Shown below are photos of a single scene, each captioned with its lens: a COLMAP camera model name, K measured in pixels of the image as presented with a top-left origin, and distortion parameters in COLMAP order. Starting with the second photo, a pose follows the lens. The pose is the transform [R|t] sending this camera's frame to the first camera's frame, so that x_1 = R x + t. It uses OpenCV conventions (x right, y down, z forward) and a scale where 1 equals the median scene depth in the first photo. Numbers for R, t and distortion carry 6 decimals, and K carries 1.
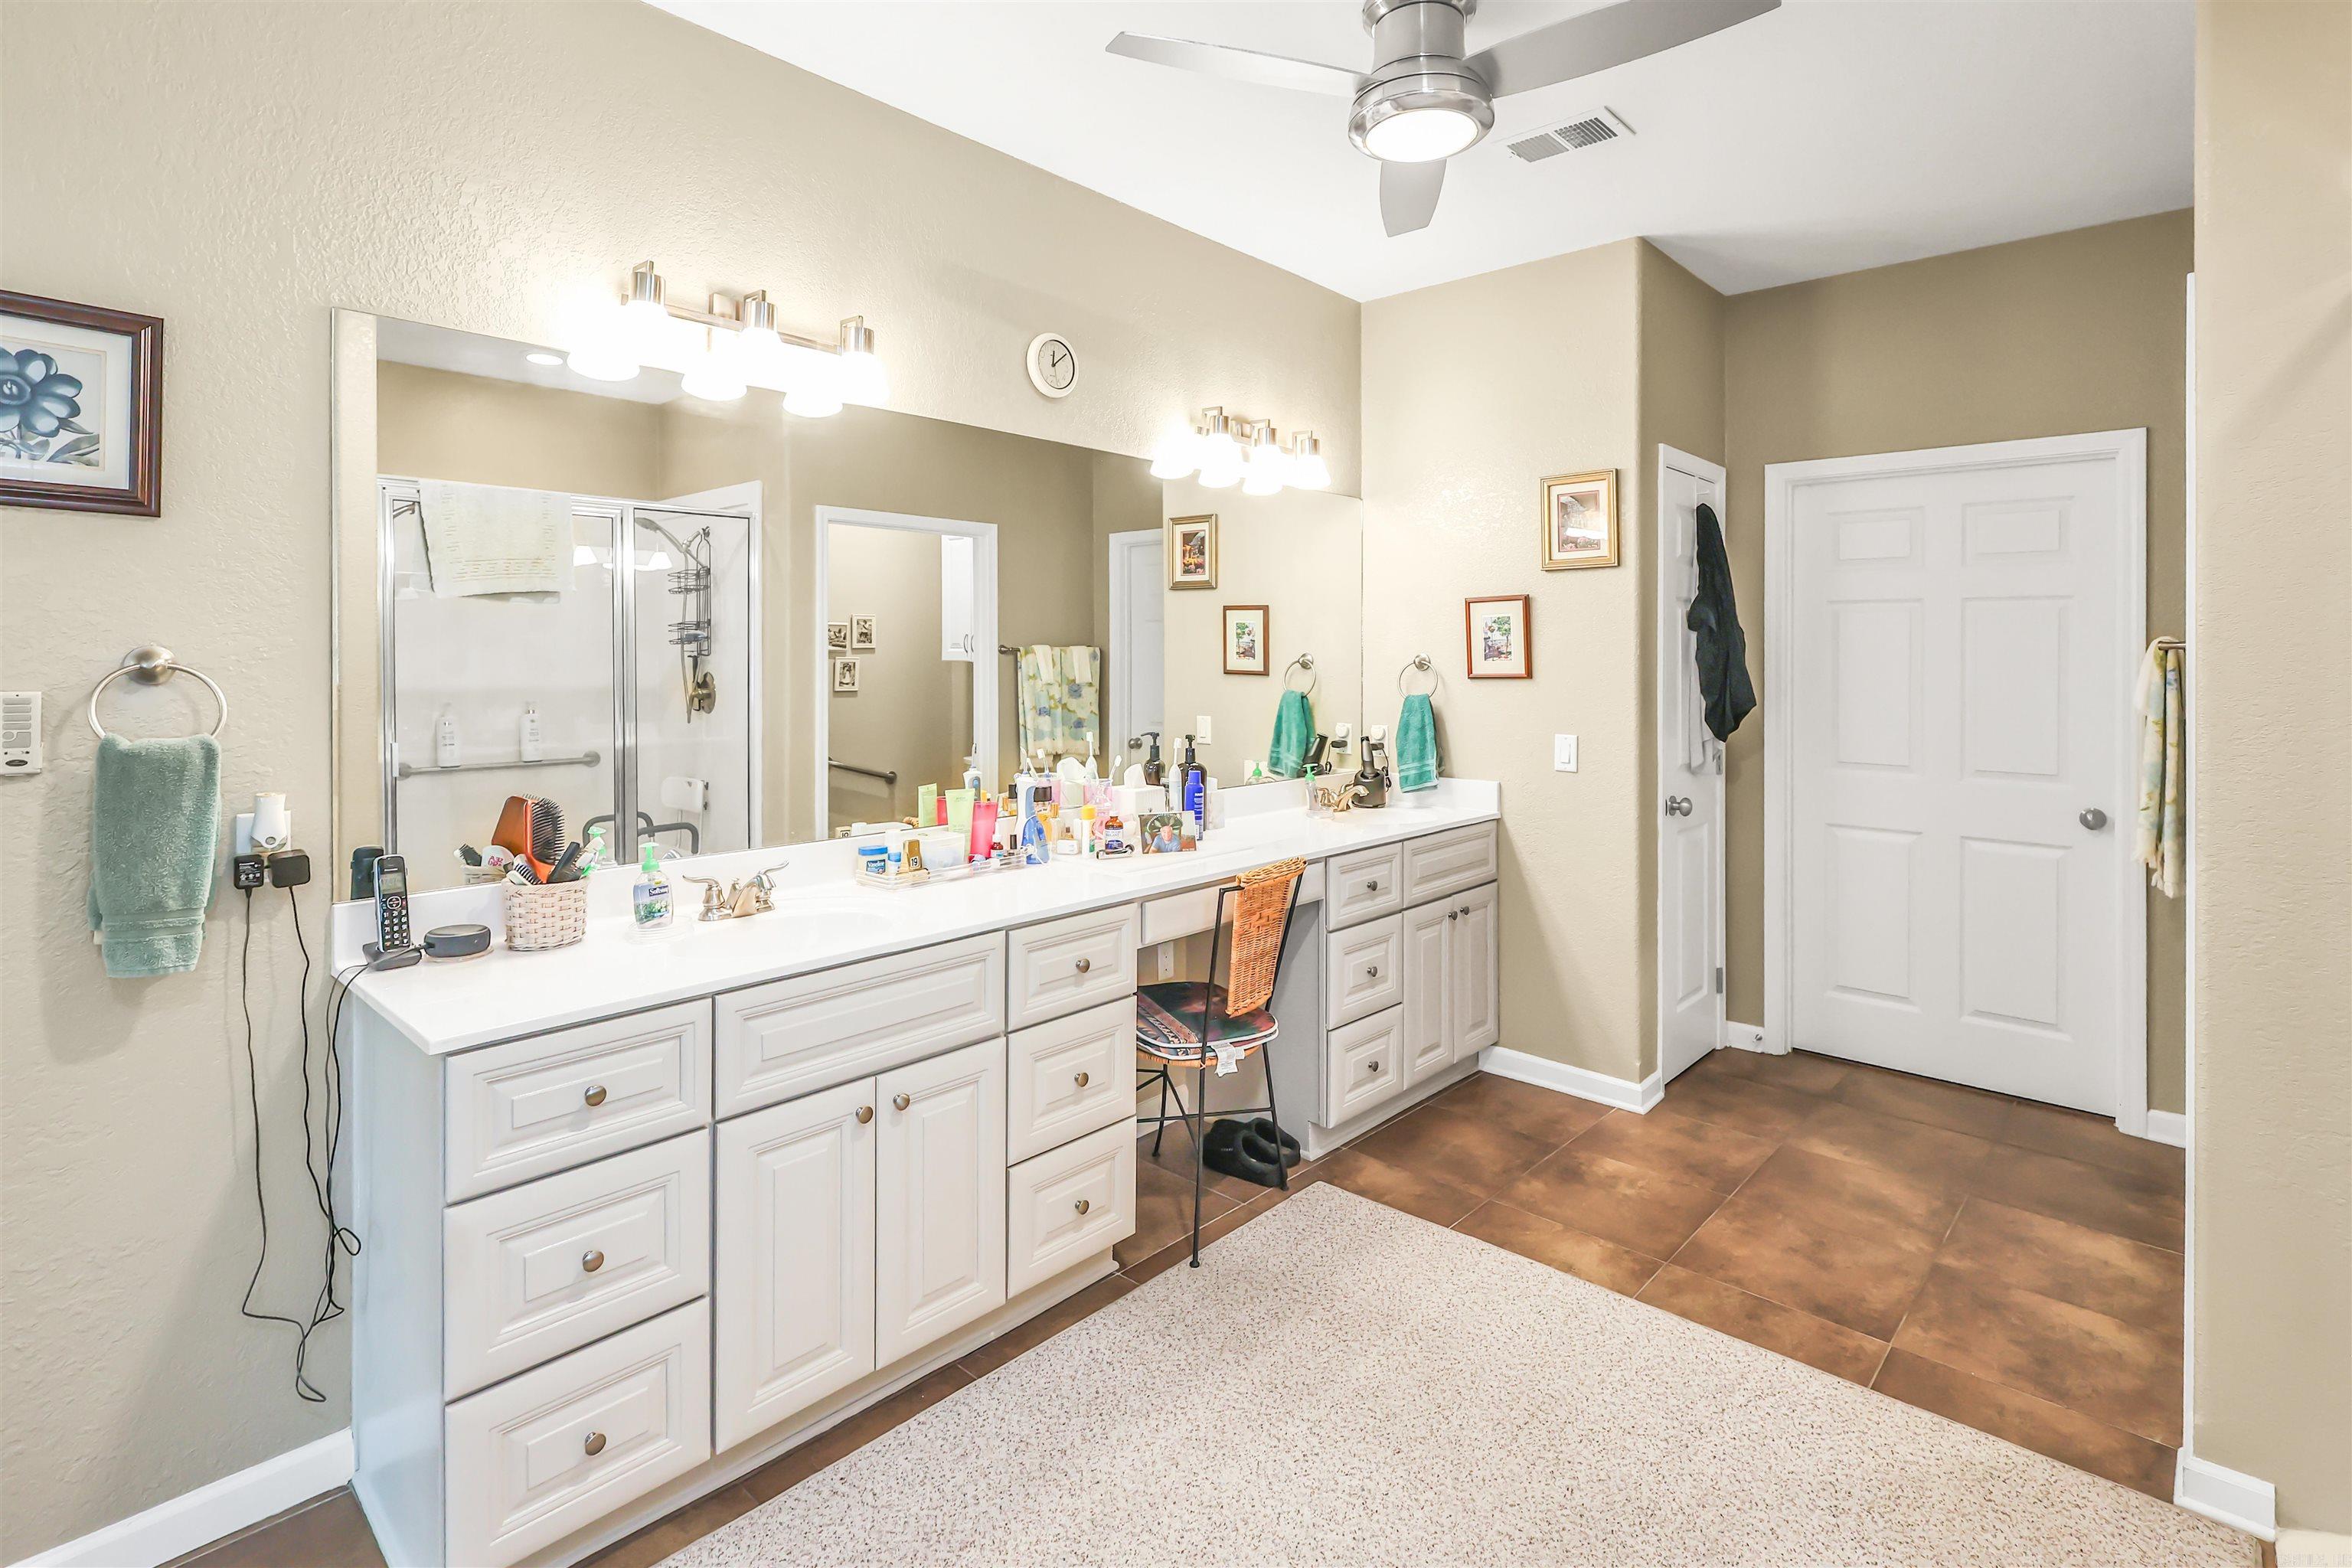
lens RADIAL K [[1130.7, 0, 1176.3], [0, 1130.7, 659.7], [0, 0, 1]] dist [0.000230, 0.001214]
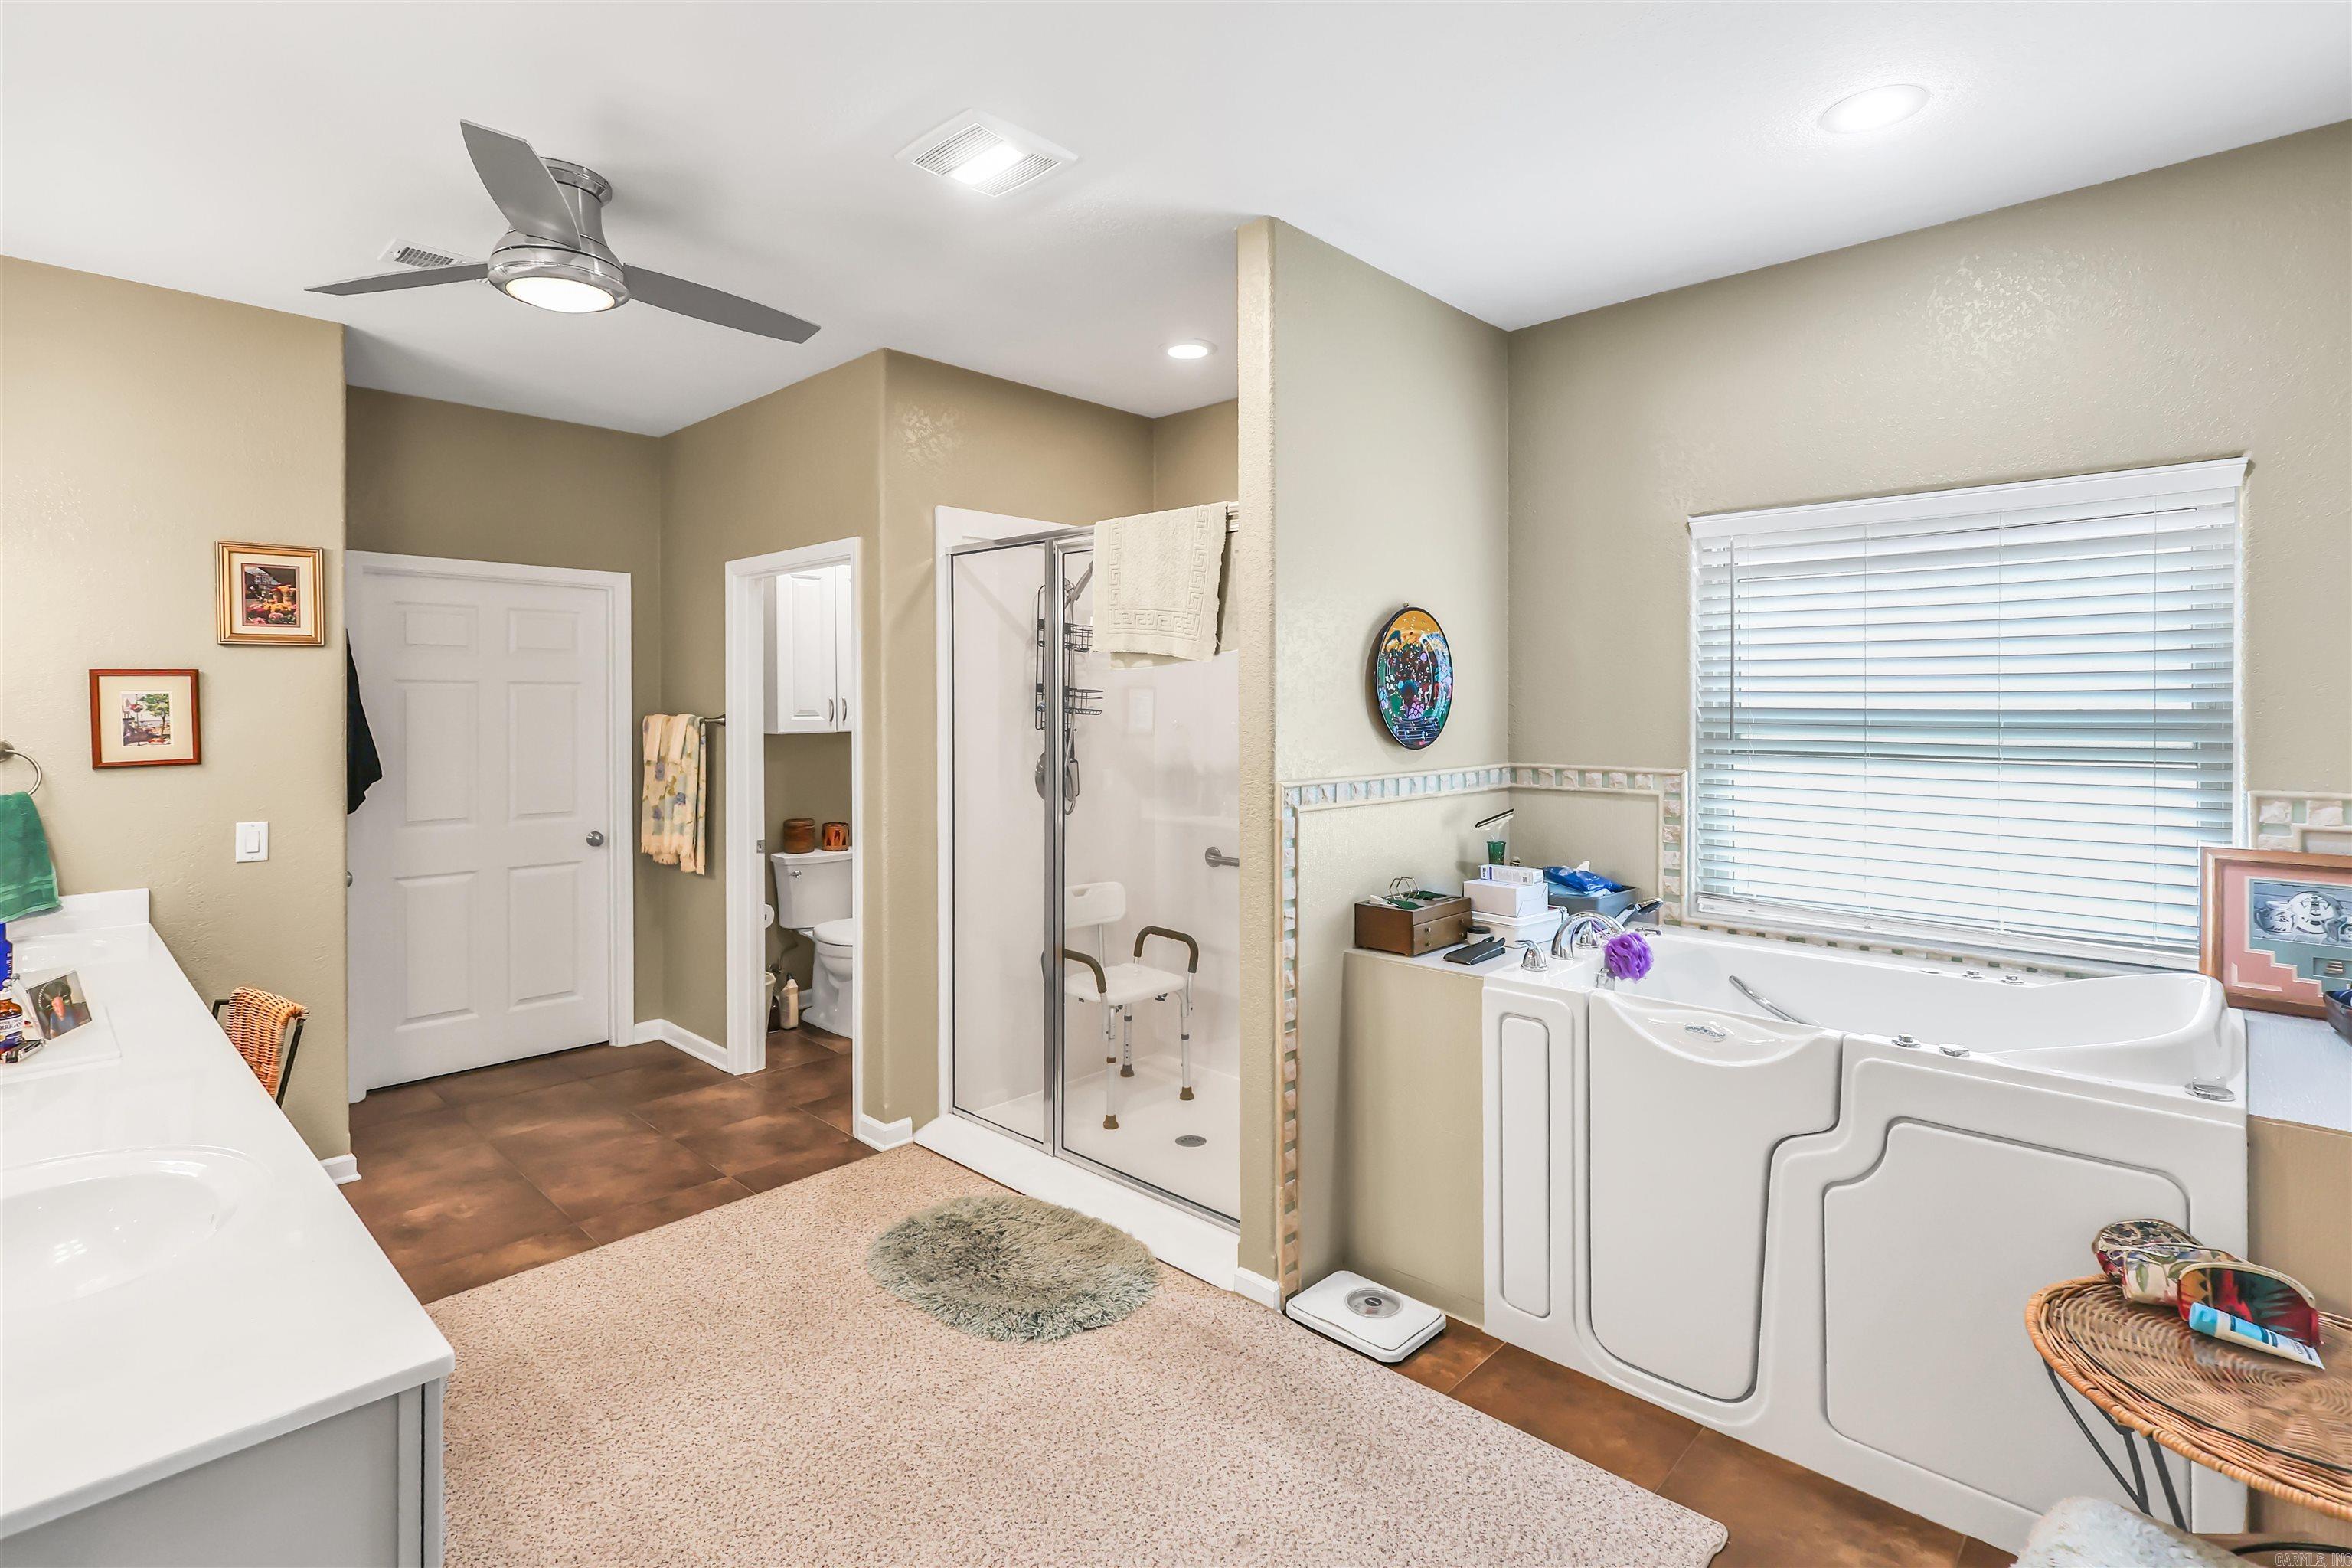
lens RADIAL K [[1122.1, 0, 1176.1], [0, 1122.1, 696.8], [0, 0, 1]] dist [-0.002190, -0.000187]
pose [[0.018733, 0.002592, 0.999821, -0.725304], [0.006492, 0.999975, -0.002714, -0.037722], [-0.999803, 0.006542, 0.018715, 0.282702]]
